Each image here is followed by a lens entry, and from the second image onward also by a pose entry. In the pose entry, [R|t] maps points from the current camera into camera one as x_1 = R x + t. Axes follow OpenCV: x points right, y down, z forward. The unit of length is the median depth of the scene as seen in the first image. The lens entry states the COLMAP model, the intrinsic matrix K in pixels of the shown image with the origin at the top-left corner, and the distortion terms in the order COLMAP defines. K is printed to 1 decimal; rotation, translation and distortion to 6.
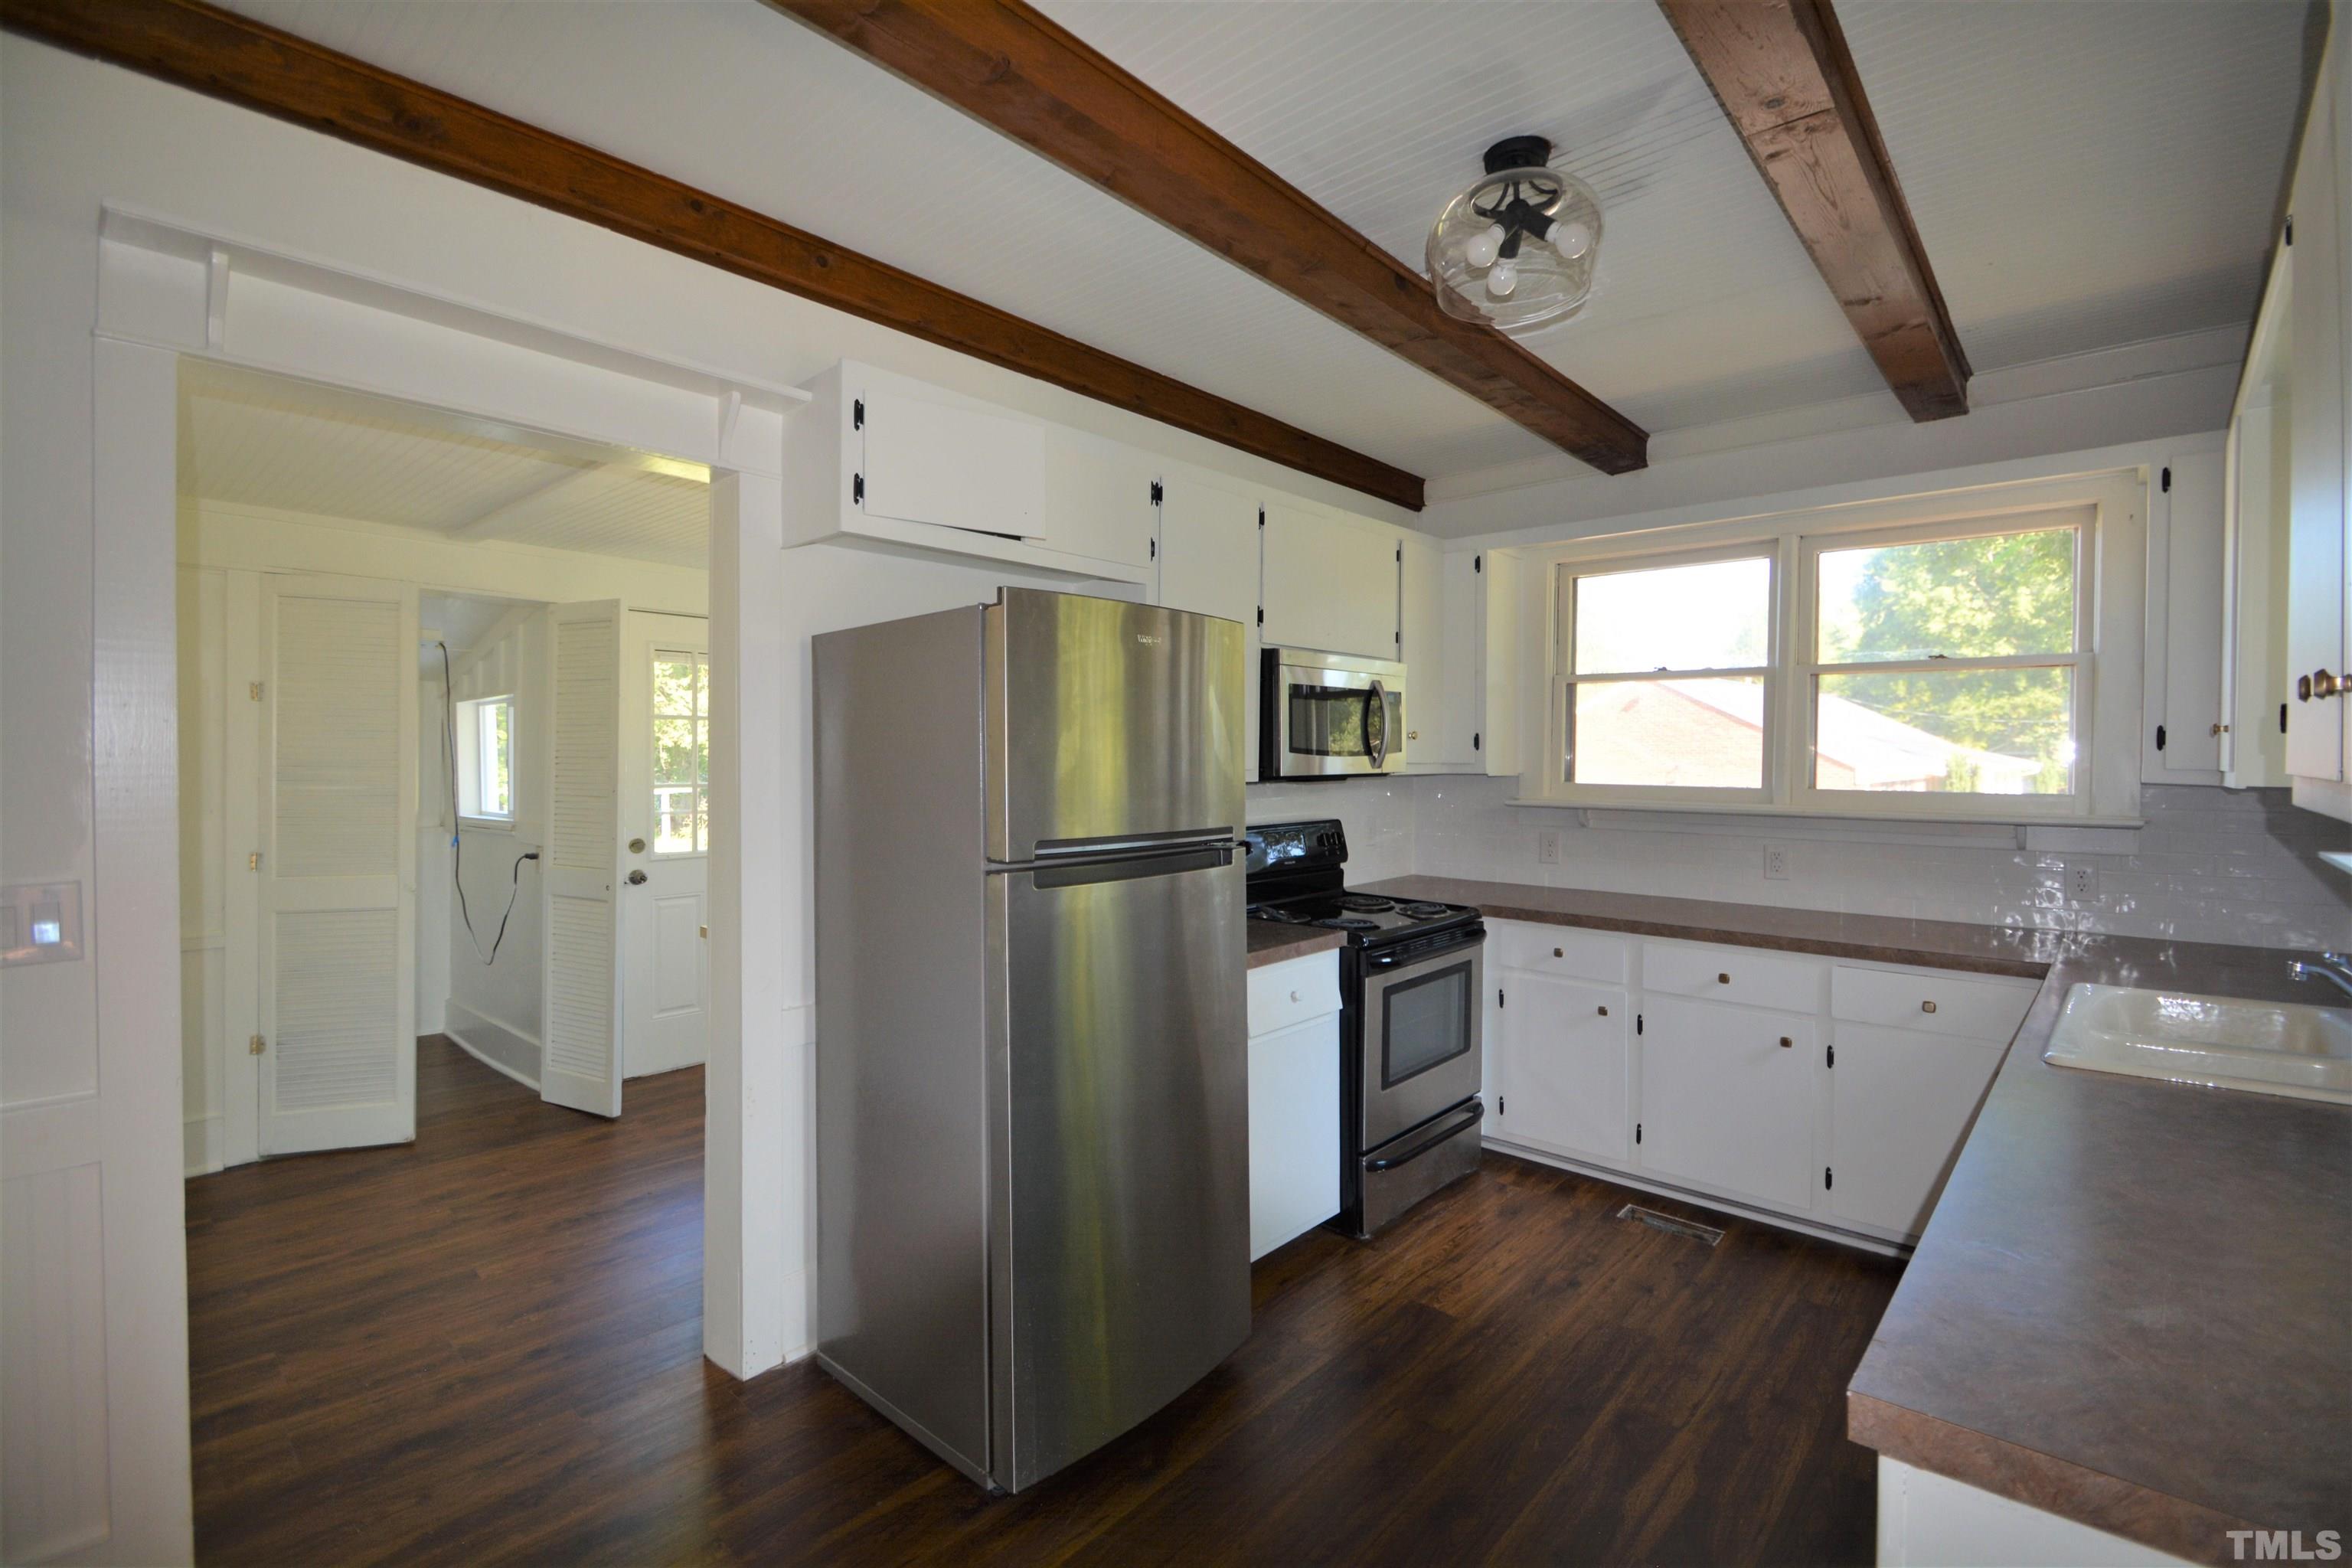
lens RADIAL K [[1028.2, 0, 1186.1], [0, 1028.2, 761.3], [0, 0, 1]] dist [0.012841, -0.015755]
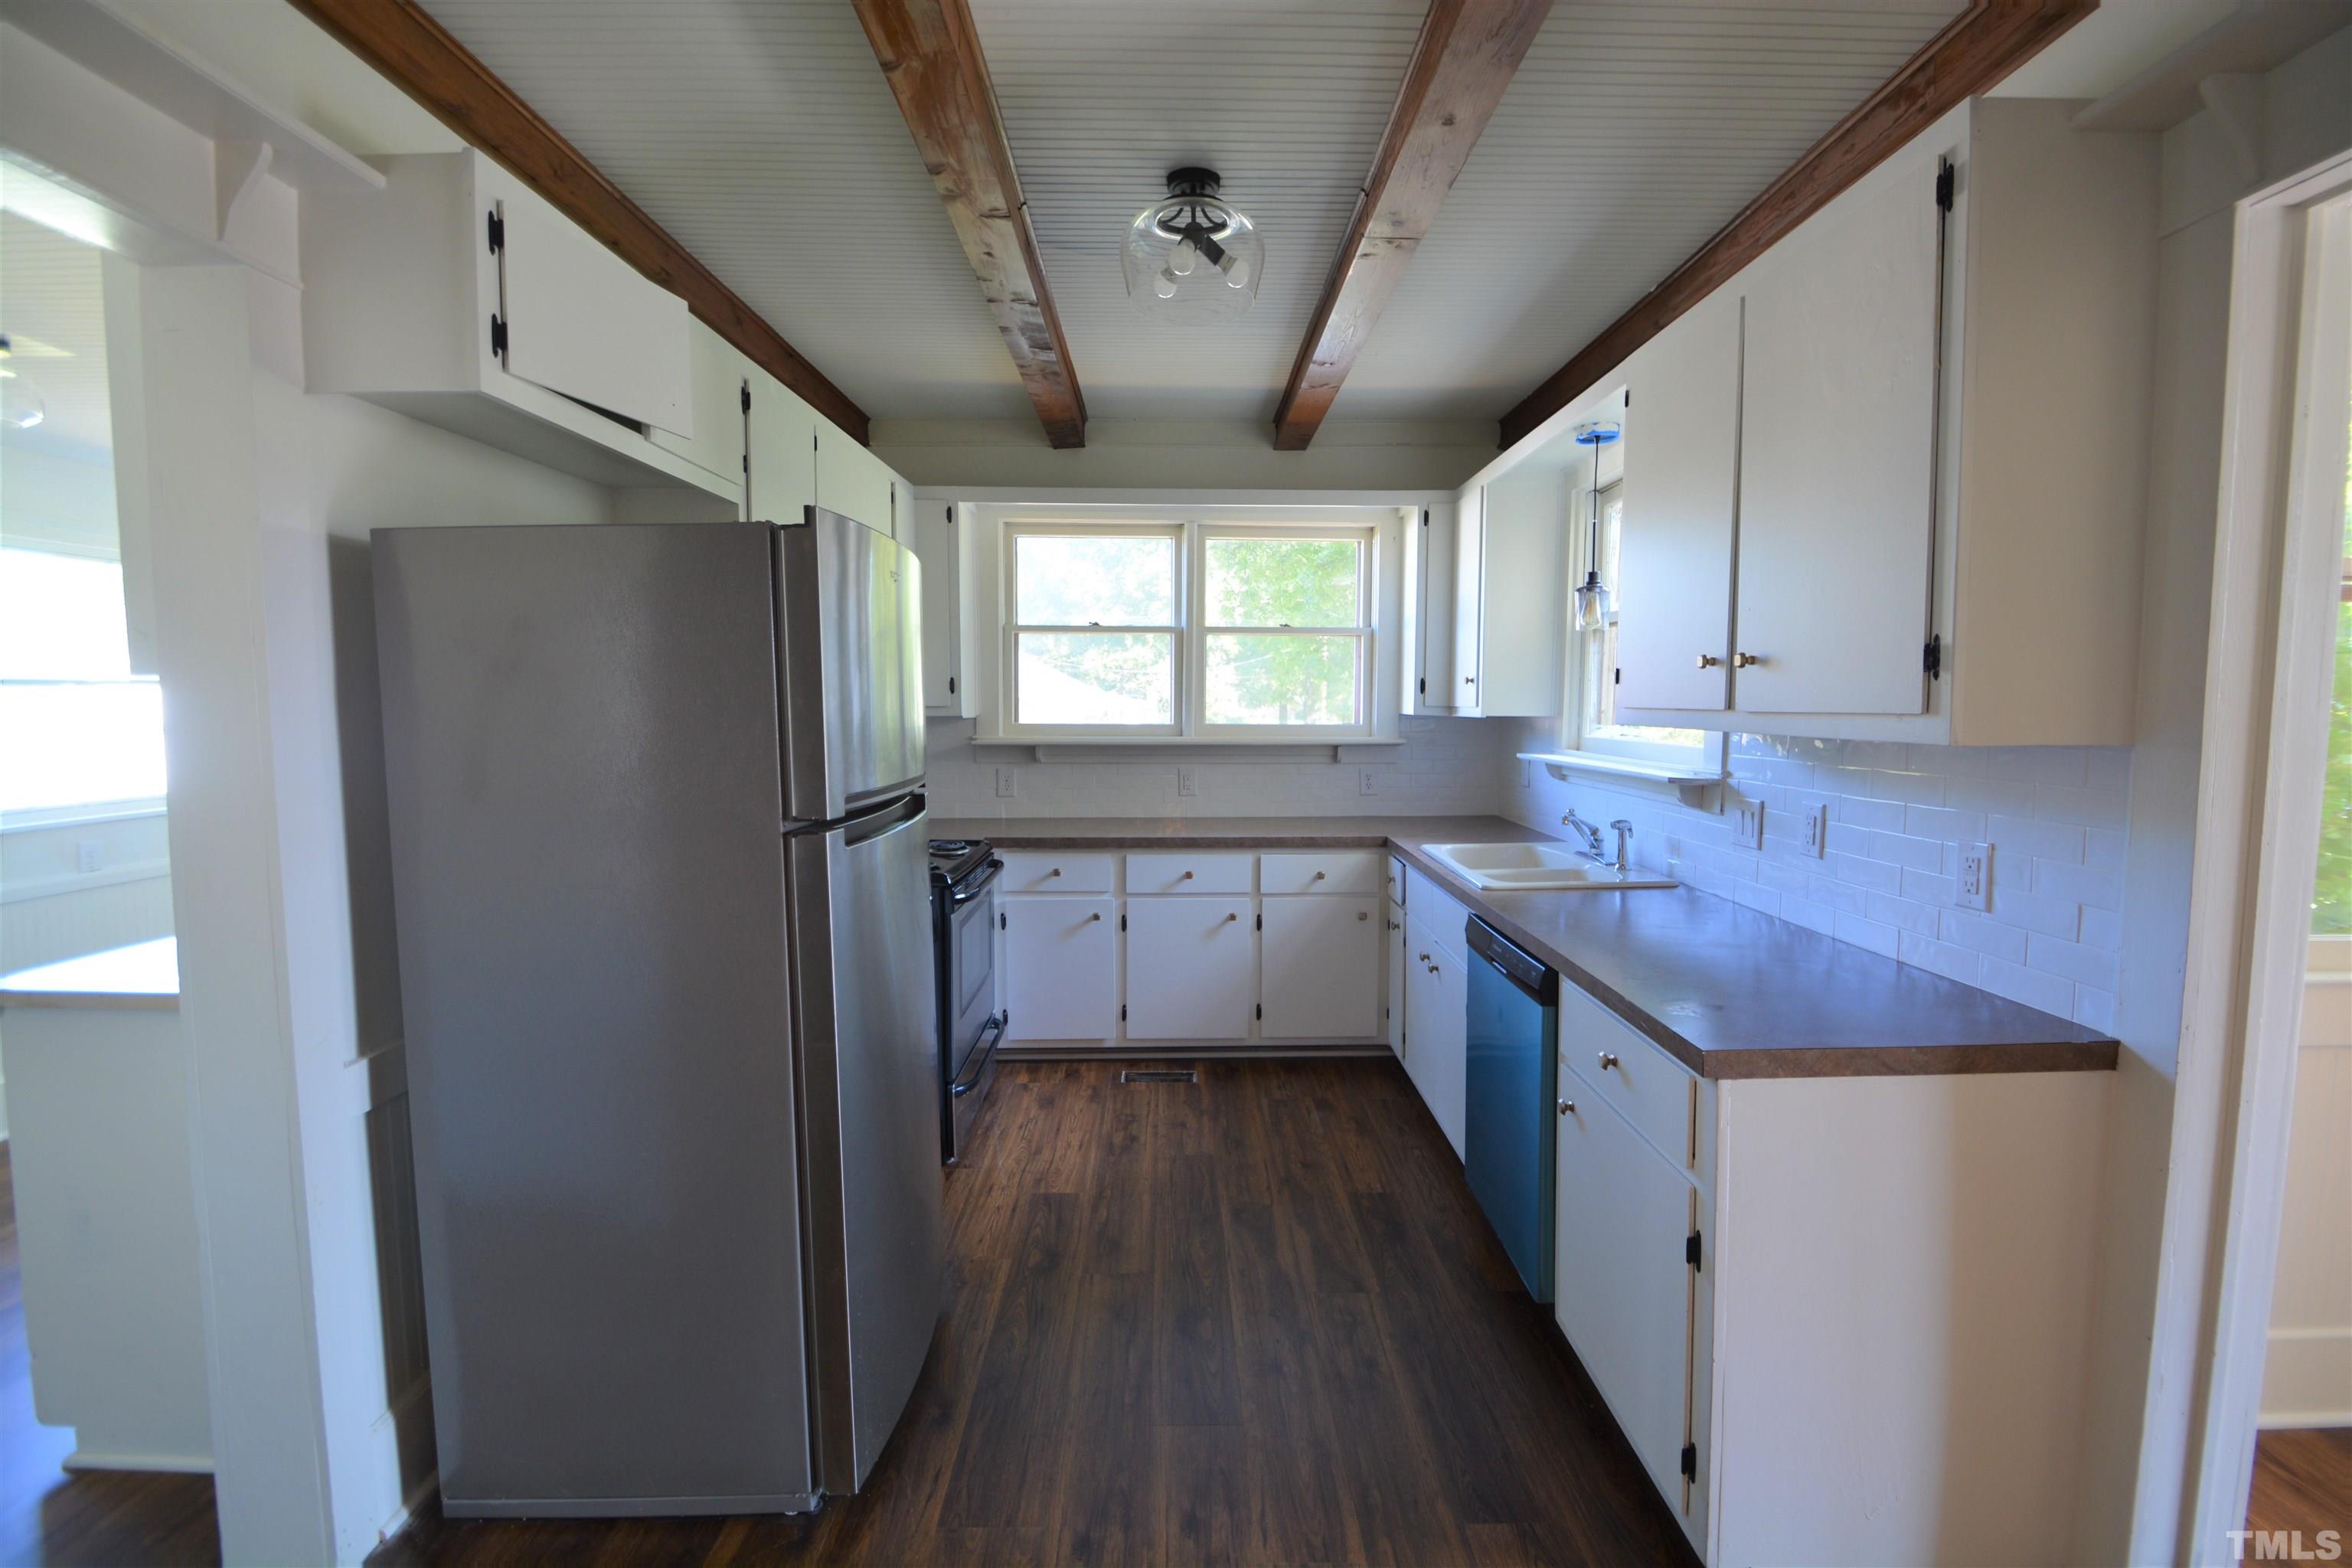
lens RADIAL K [[1028.2, 0, 1186.1], [0, 1028.2, 761.3], [0, 0, 1]] dist [0.012841, -0.015755]
pose [[0.735061, -0.044098, 0.676565, -0.321680], [0.006774, 0.998310, 0.057710, -0.001250], [-0.677967, -0.037837, 0.734118, 0.081195]]
